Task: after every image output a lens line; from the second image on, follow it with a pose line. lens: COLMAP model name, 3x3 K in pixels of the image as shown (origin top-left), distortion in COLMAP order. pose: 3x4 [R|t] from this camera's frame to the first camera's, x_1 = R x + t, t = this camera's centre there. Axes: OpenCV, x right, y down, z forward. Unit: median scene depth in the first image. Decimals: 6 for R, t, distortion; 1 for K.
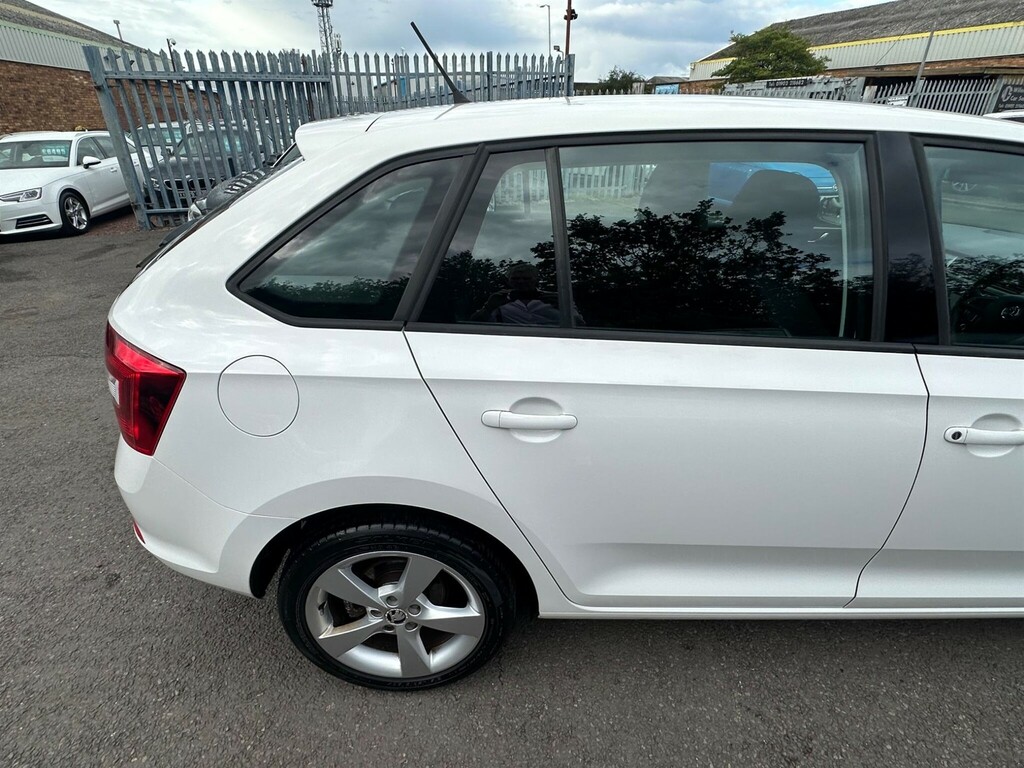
lens RADIAL K [[522.2, 0, 504.8], [0, 522.2, 384.3], [0, 0, 1]] dist [-0.003428, 0.000129]
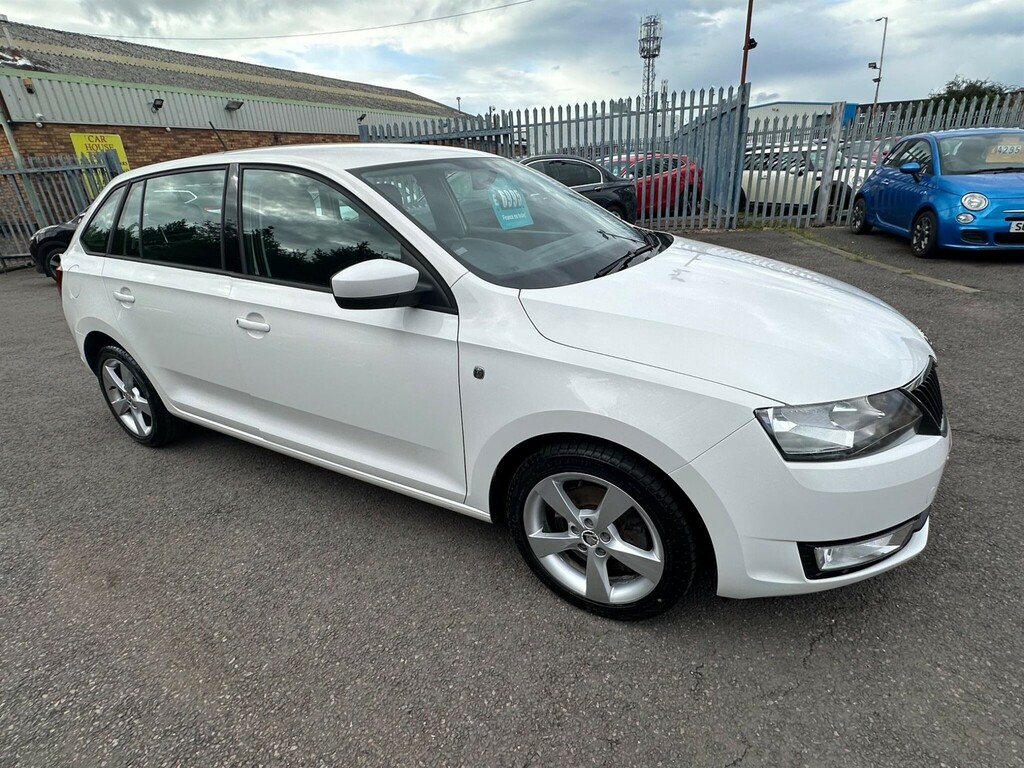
lens RADIAL K [[518.6, 0, 502.8], [0, 518.6, 385.0], [0, 0, 1]] dist [-0.003822, 0.000954]
pose [[0.855664, 0.150876, -0.495051, 0.346590], [-0.179938, 0.983614, -0.011237, 0.022730], [0.485244, 0.098694, 0.868791, -0.015680]]
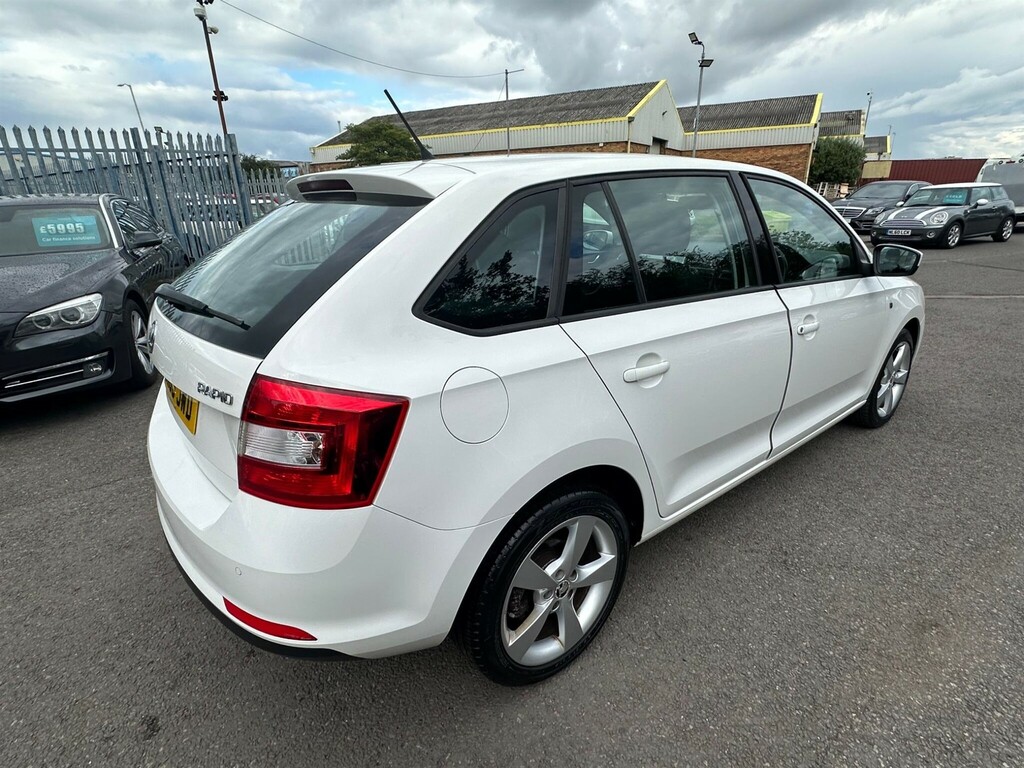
lens RADIAL K [[523.2, 0, 507.7], [0, 523.2, 388.0], [0, 0, 1]] dist [-0.002346, 0.000409]
pose [[0.796463, -0.232468, 0.558216, -0.132592], [0.299446, 0.953638, -0.030108, 0.005647], [-0.525337, 0.191135, 0.829149, 0.008870]]
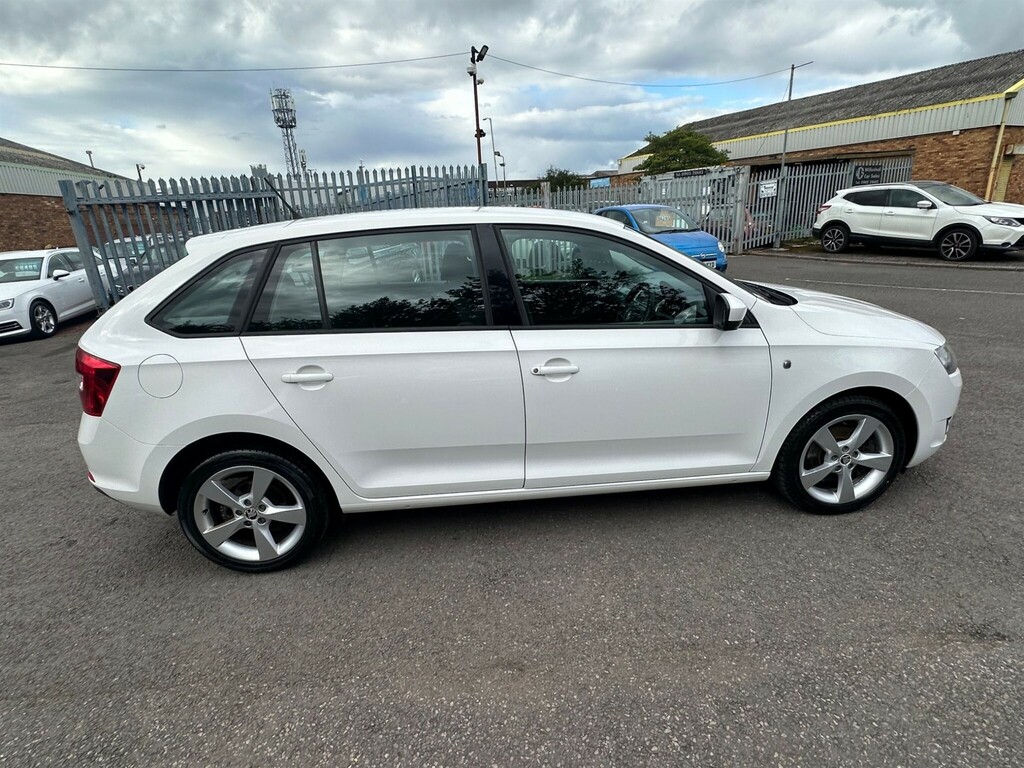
lens RADIAL K [[522.2, 0, 504.8], [0, 522.2, 384.3], [0, 0, 1]] dist [-0.003428, 0.000129]
pose [[0.995857, -0.073480, 0.053565, 0.085978], [0.080860, 0.985065, -0.152014, 0.057409], [-0.041595, 0.155716, 0.986926, -0.117243]]
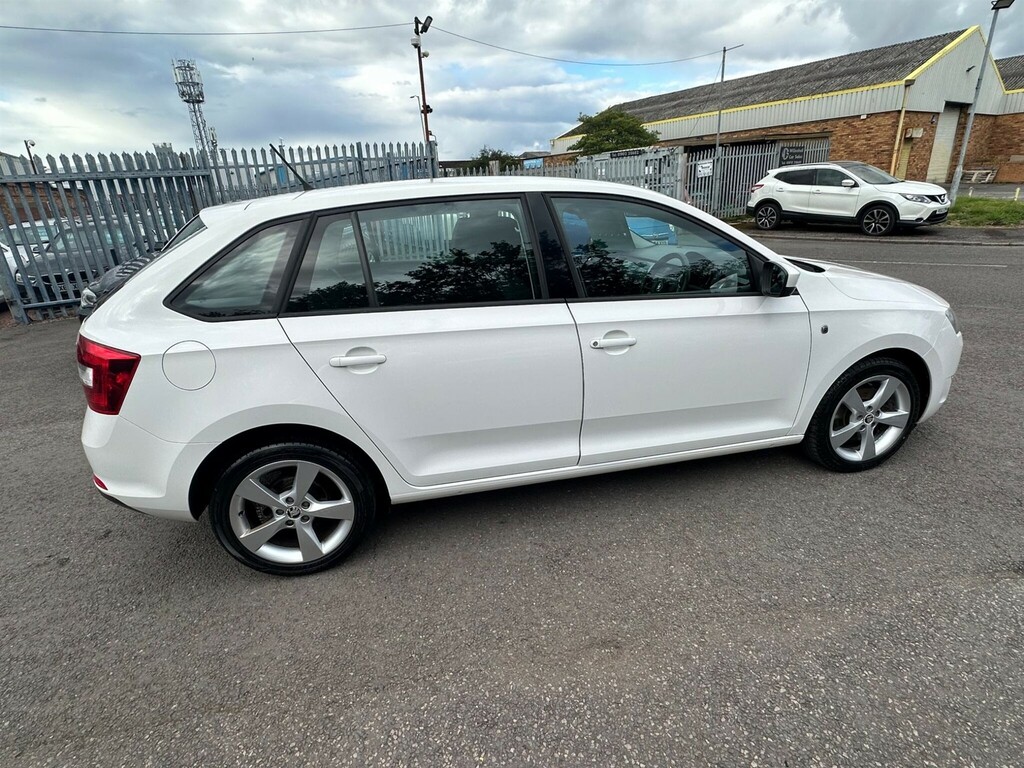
lens RADIAL K [[522.2, 0, 504.8], [0, 522.2, 384.3], [0, 0, 1]] dist [-0.003428, 0.000129]
pose [[0.978119, -0.121266, 0.169050, 0.029149], [0.140710, 0.984121, -0.108197, 0.052941], [-0.153245, 0.129617, 0.979651, -0.101058]]
